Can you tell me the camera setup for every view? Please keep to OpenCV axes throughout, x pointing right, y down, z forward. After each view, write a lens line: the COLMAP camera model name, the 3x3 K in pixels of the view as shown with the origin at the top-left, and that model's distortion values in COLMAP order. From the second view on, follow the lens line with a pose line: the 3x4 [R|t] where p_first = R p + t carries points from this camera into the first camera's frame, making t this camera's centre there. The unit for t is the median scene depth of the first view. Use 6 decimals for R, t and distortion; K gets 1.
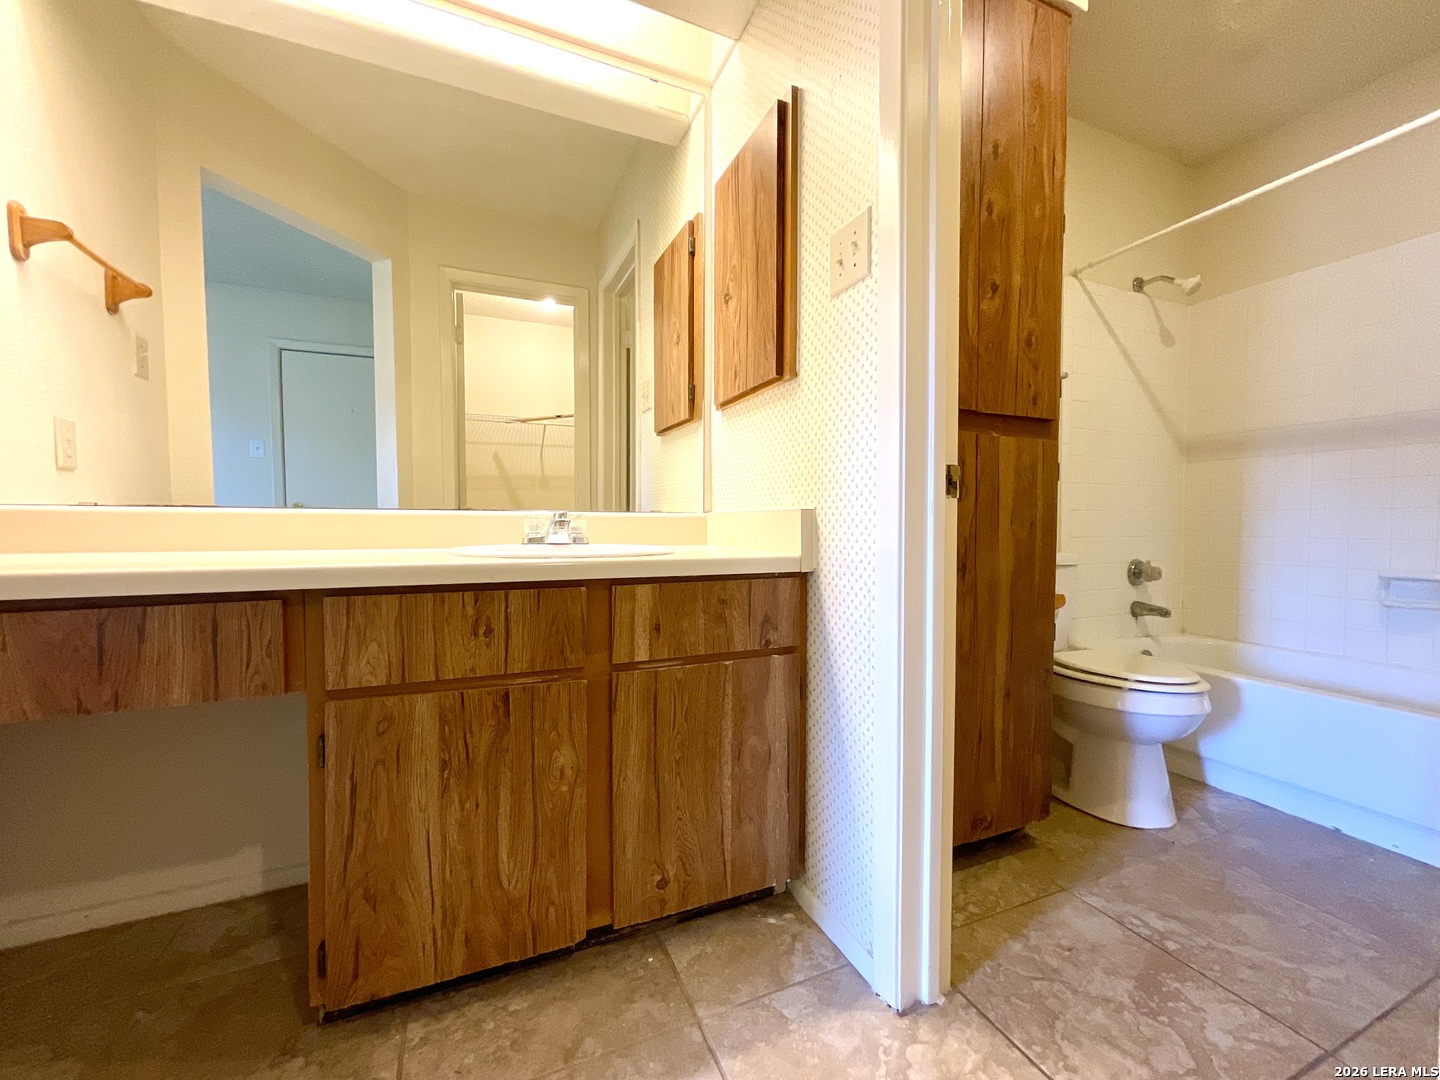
lens RADIAL K [[579.2, 0, 711.6], [0, 579.2, 538.9], [0, 0, 1]] dist [-0.001719, 0.000944]
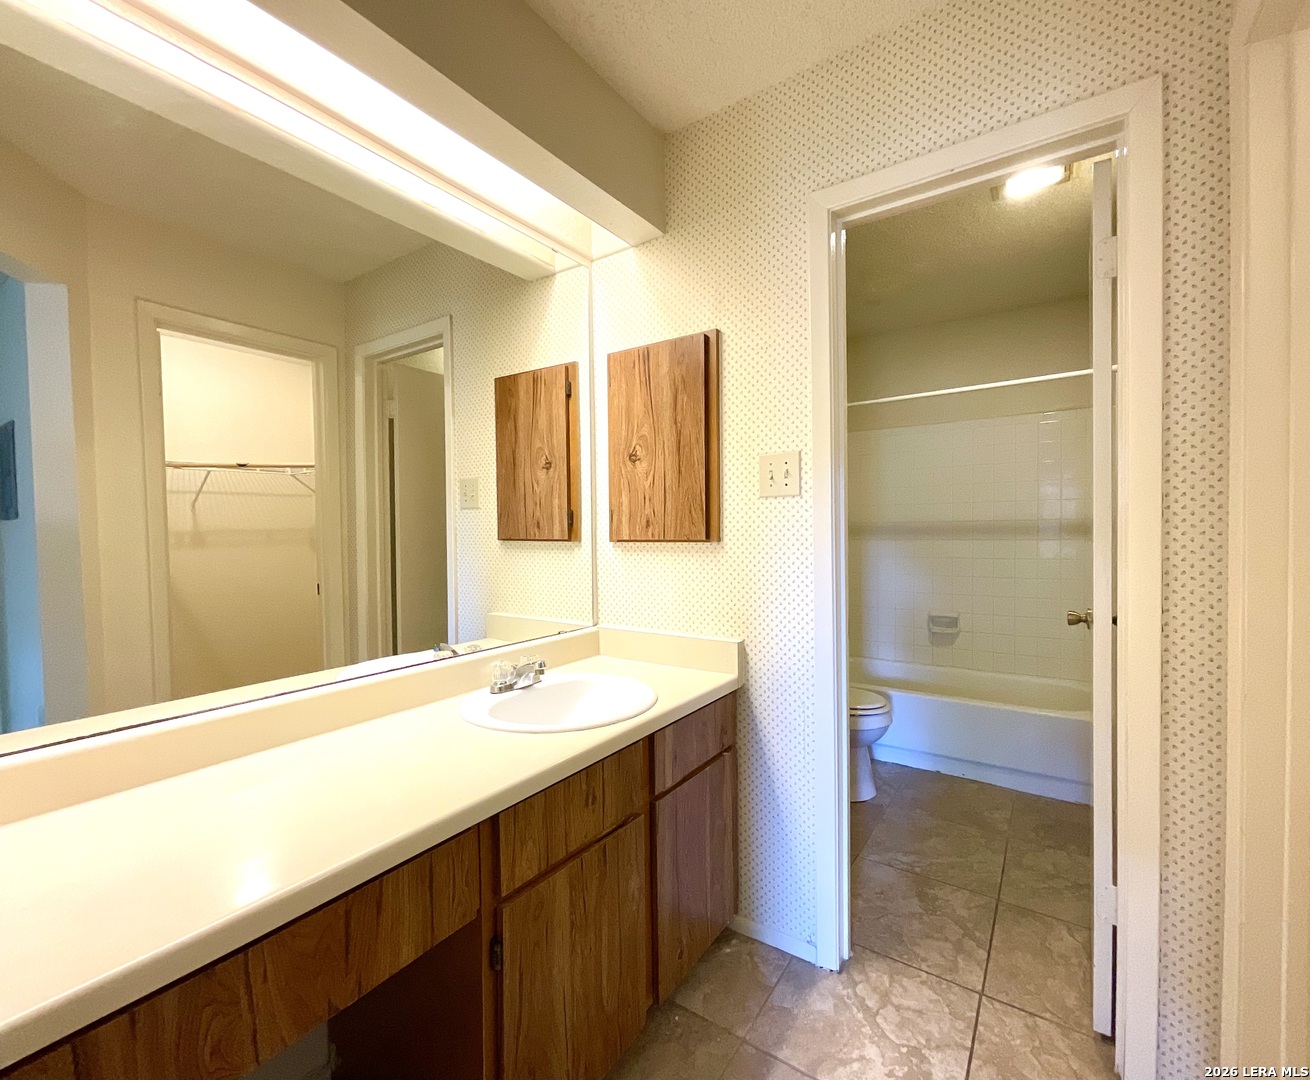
lens RADIAL K [[589.5, 0, 662.7], [0, 589.5, 538.9], [0, 0, 1]] dist [0.001306, 0.001801]
pose [[0.839522, -0.029192, 0.542541, -0.829522], [0.033473, 0.999438, 0.001981, -0.340900], [-0.542294, 0.016497, 0.840027, -0.095663]]
